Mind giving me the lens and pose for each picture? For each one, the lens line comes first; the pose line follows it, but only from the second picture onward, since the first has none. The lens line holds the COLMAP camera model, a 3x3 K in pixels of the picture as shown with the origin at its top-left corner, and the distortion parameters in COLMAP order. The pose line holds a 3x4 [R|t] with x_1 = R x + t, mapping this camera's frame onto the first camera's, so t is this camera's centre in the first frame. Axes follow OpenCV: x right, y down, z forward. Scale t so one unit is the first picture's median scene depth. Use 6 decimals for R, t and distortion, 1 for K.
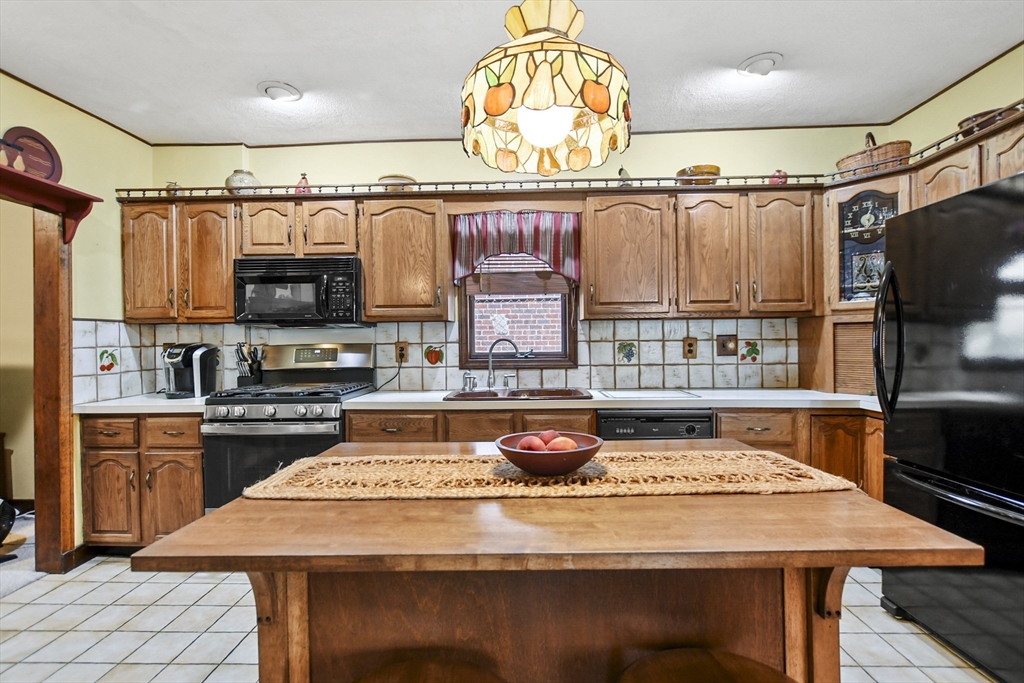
lens RADIAL K [[476.0, 0, 512.0], [0, 476.0, 341.5], [0, 0, 1]] dist [-0.005615, 0.000229]
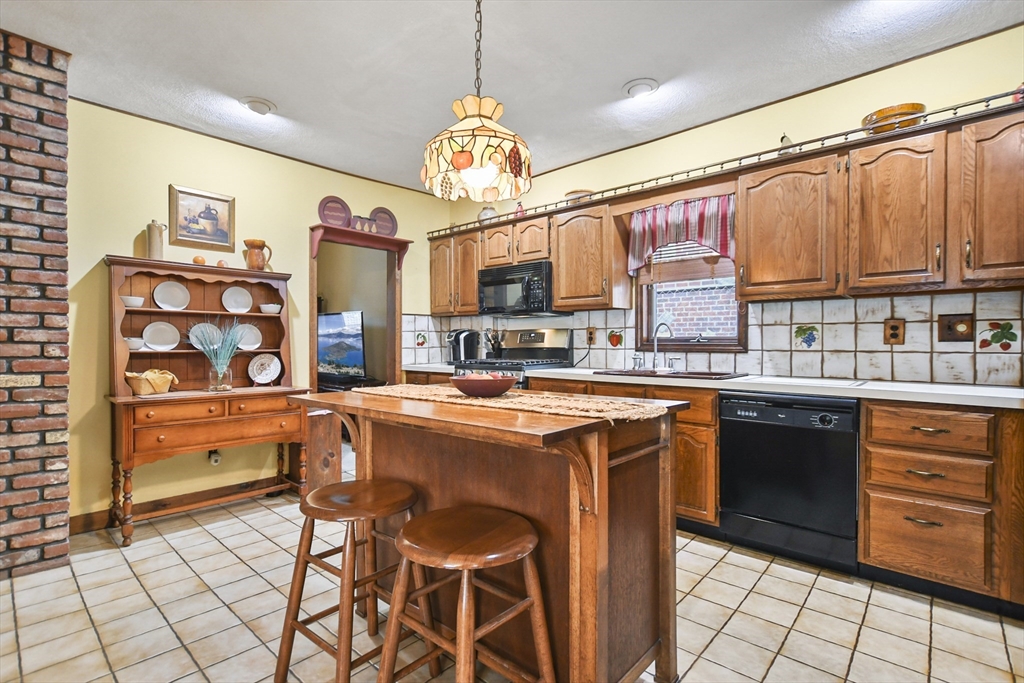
lens RADIAL K [[477.0, 0, 515.2], [0, 477.0, 343.1], [0, 0, 1]] dist [-0.003570, -0.000811]
pose [[0.767911, 0.012392, -0.640437, 0.426766], [-0.005947, 0.999908, 0.012217, 0.029262], [0.640529, -0.005573, 0.767914, -0.046285]]
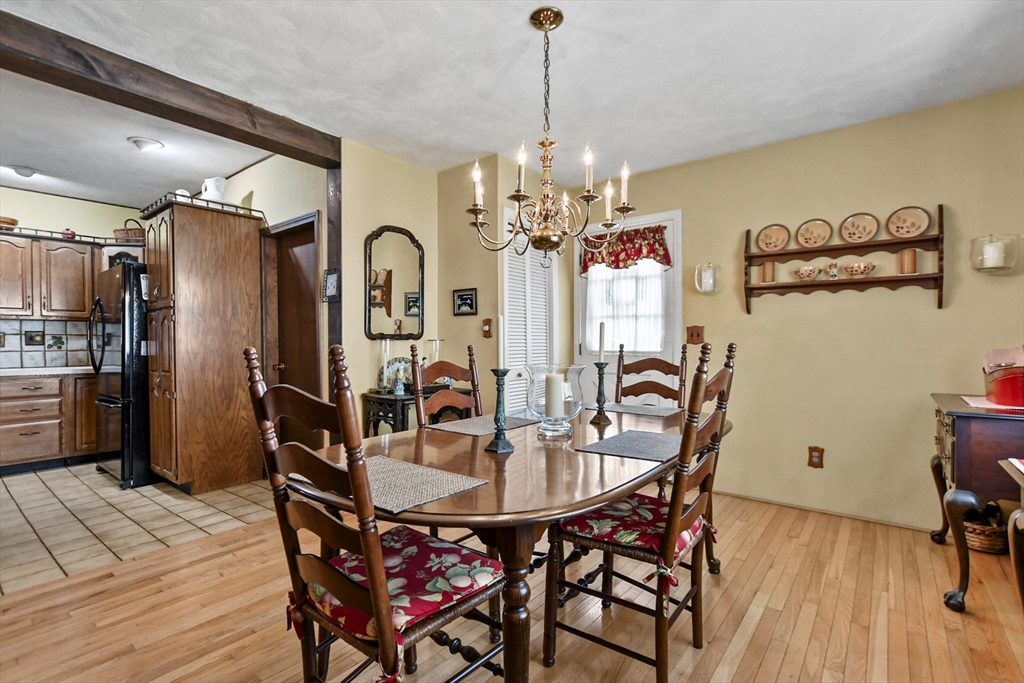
lens RADIAL K [[478.2, 0, 514.6], [0, 478.2, 346.2], [0, 0, 1]] dist [-0.005622, -0.000183]
pose [[0.592231, -0.003693, 0.805760, 0.156984], [-0.005468, 0.999948, 0.008602, 0.012695], [-0.805750, -0.009500, 0.592180, -1.146559]]
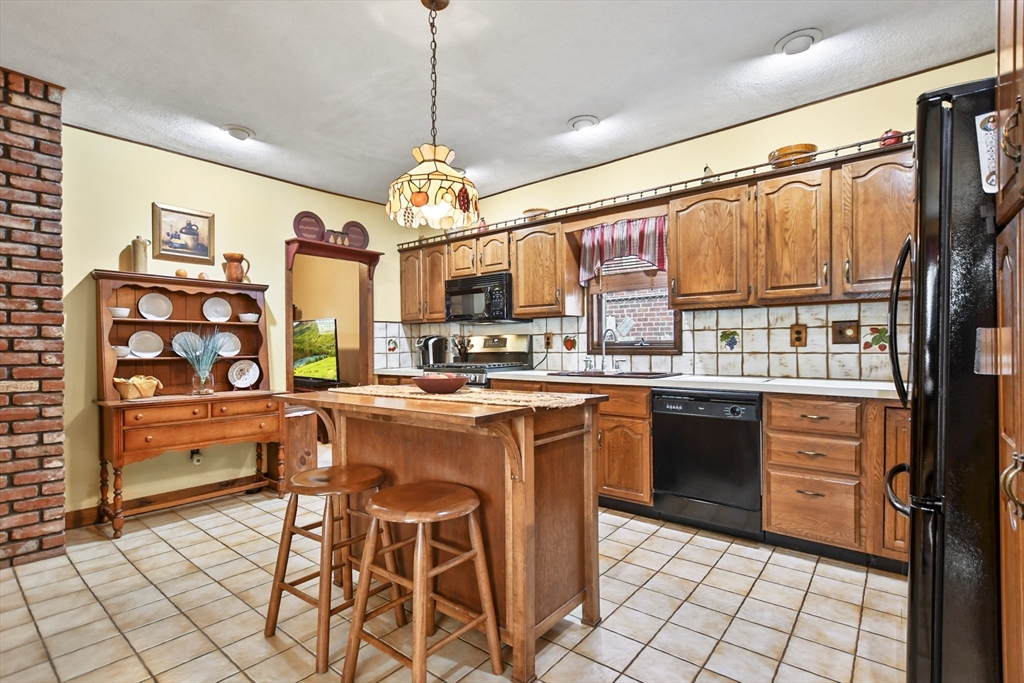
lens RADIAL K [[478.2, 0, 514.6], [0, 478.2, 346.2], [0, 0, 1]] dist [-0.005622, -0.000183]
pose [[0.798427, 0.004618, -0.602074, 0.532356], [0.001722, 0.999949, 0.009953, 0.026278], [0.602089, -0.008984, 0.798379, -0.116807]]
